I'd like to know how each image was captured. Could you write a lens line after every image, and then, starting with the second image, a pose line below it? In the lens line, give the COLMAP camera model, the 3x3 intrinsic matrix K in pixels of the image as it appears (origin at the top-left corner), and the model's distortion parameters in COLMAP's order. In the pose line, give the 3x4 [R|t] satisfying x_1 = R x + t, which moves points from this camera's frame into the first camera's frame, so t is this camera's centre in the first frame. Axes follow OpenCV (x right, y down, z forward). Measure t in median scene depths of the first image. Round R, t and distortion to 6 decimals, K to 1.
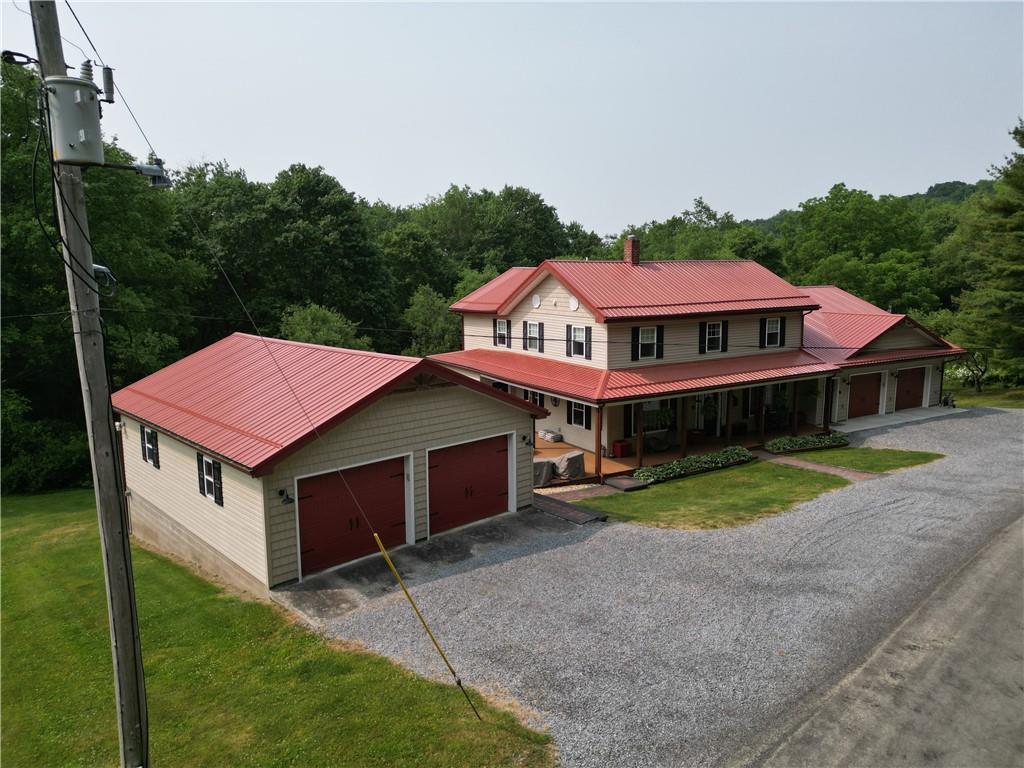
lens RADIAL K [[719.1, 0, 512.0], [0, 719.1, 384.0], [0, 0, 1]] dist [0.006944, 0.001914]
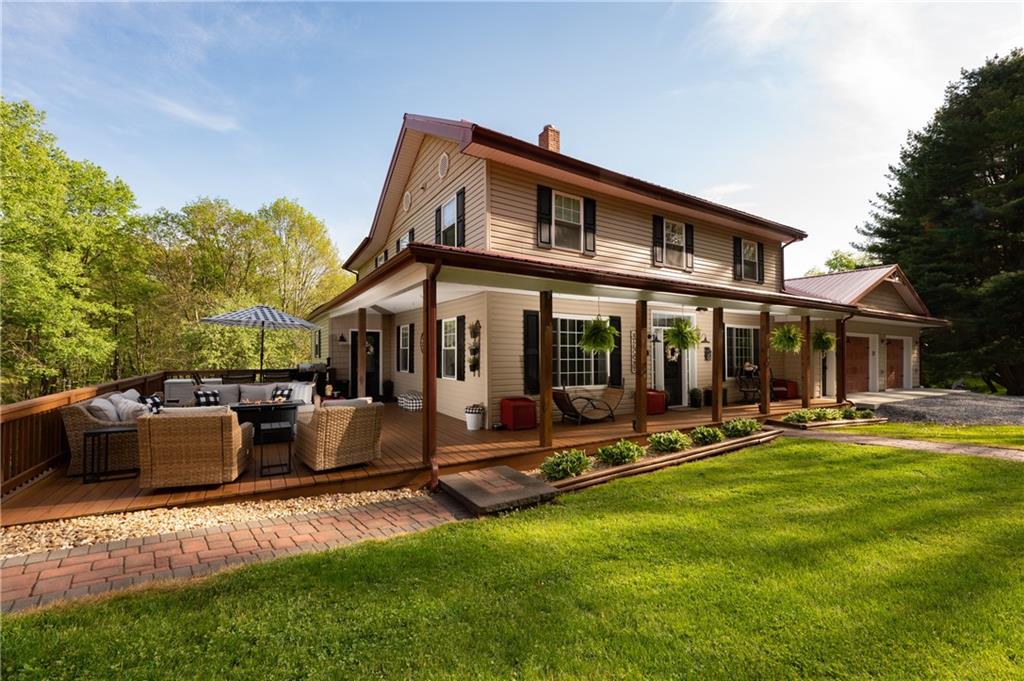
lens RADIAL K [[437.2, 0, 512.0], [0, 437.2, 340.5], [0, 0, 1]] dist [-0.000896, -0.000281]
pose [[0.999647, 0.013516, 0.022882, 0.133631], [-0.009427, 0.985366, -0.170193, 0.088268], [-0.024848, 0.169918, 0.985145, 0.658288]]
